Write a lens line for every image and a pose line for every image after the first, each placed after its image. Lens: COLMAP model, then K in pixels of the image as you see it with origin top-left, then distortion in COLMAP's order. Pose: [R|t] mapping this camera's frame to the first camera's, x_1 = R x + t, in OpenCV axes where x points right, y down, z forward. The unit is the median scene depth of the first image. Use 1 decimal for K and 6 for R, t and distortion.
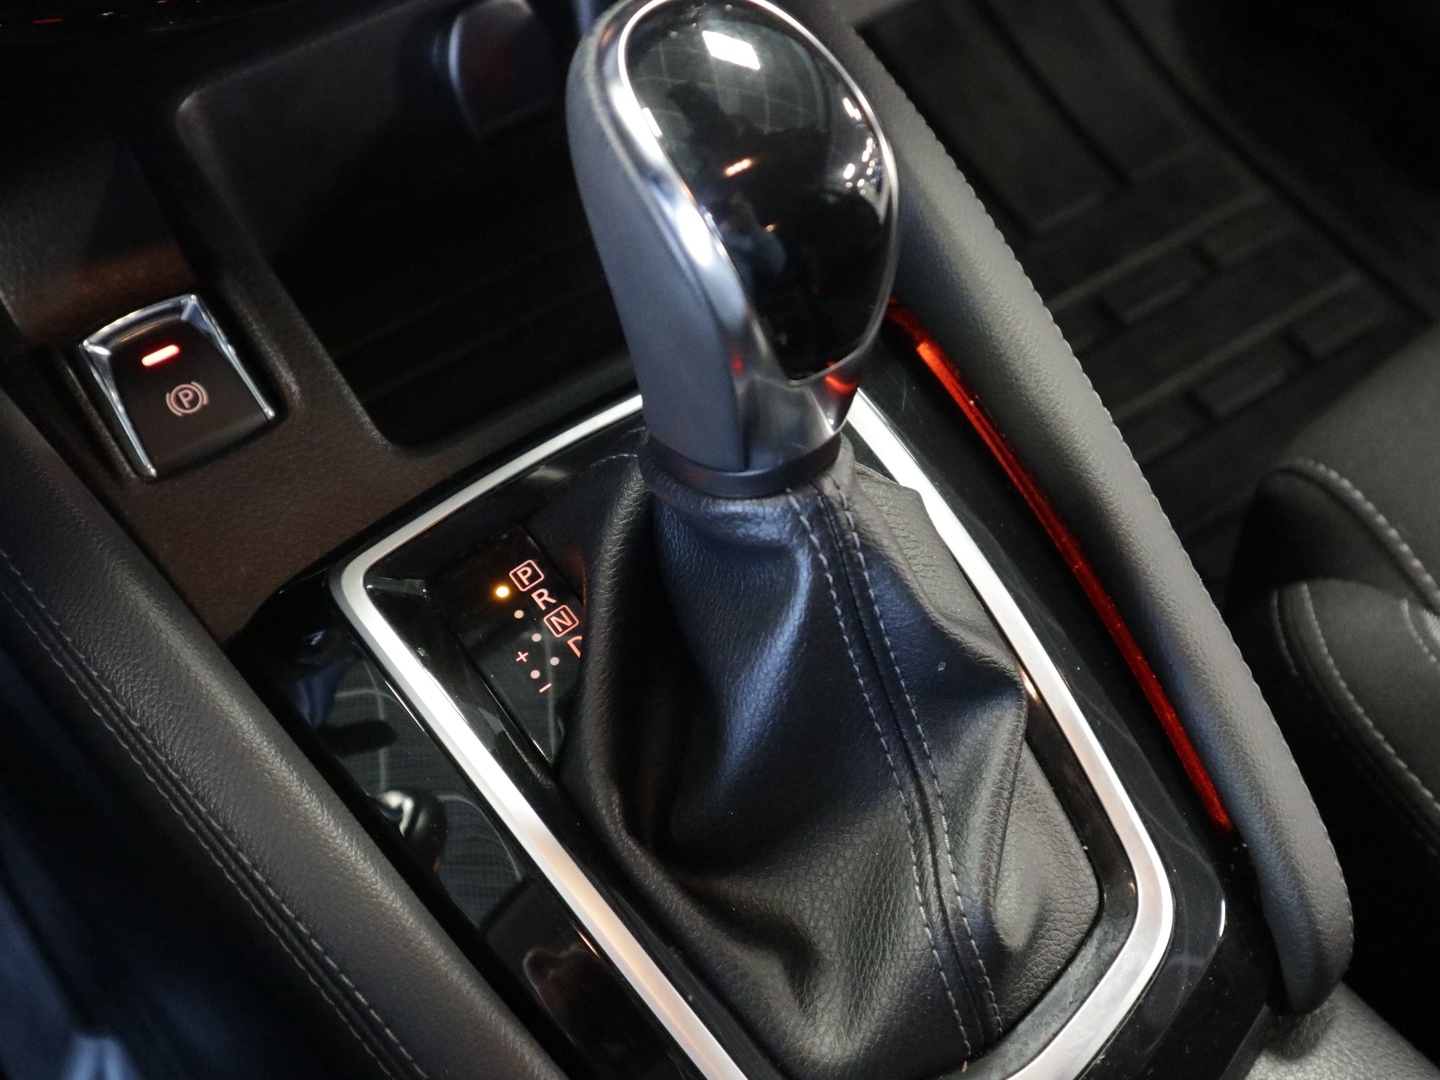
lens RADIAL K [[1680.8, 0, 720.0], [0, 1680.8, 540.0], [0, 0, 1]] dist [0.007901, 0.005219]
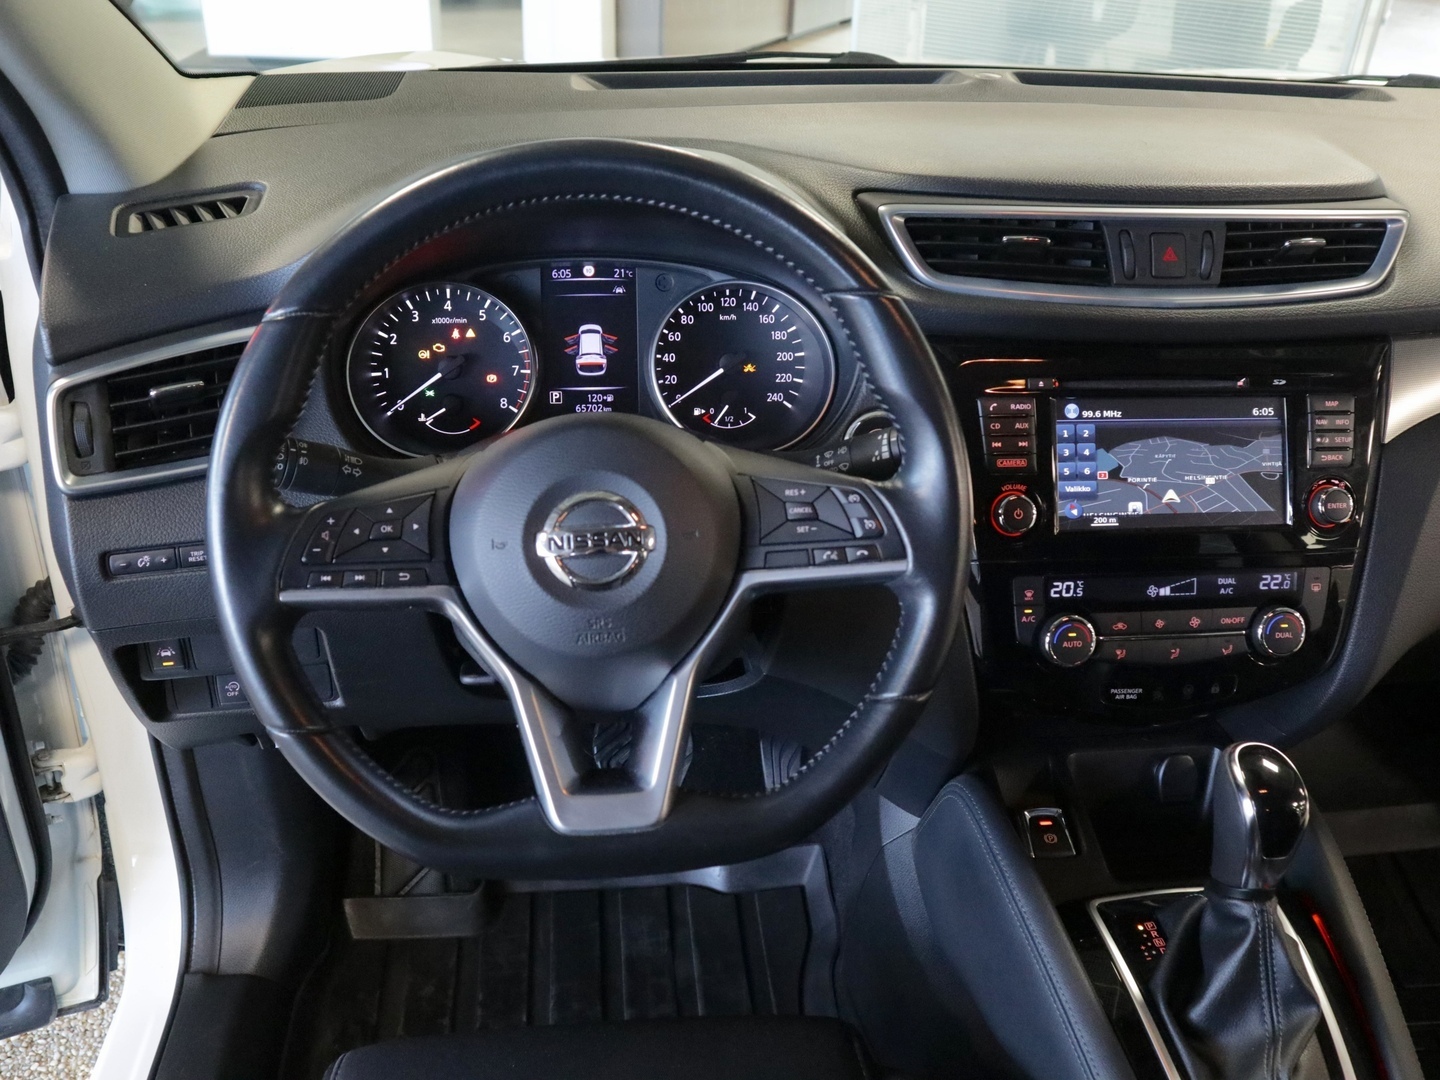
lens RADIAL K [[1264.5, 0, 720.0], [0, 1264.5, 540.0], [0, 0, 1]] dist [-0.099482, 0.117200]
pose [[0.866352, 0.226265, -0.445240, 0.053449], [-0.425491, 0.801195, -0.420767, 0.804753], [0.261519, 0.553978, 0.790390, -1.437975]]
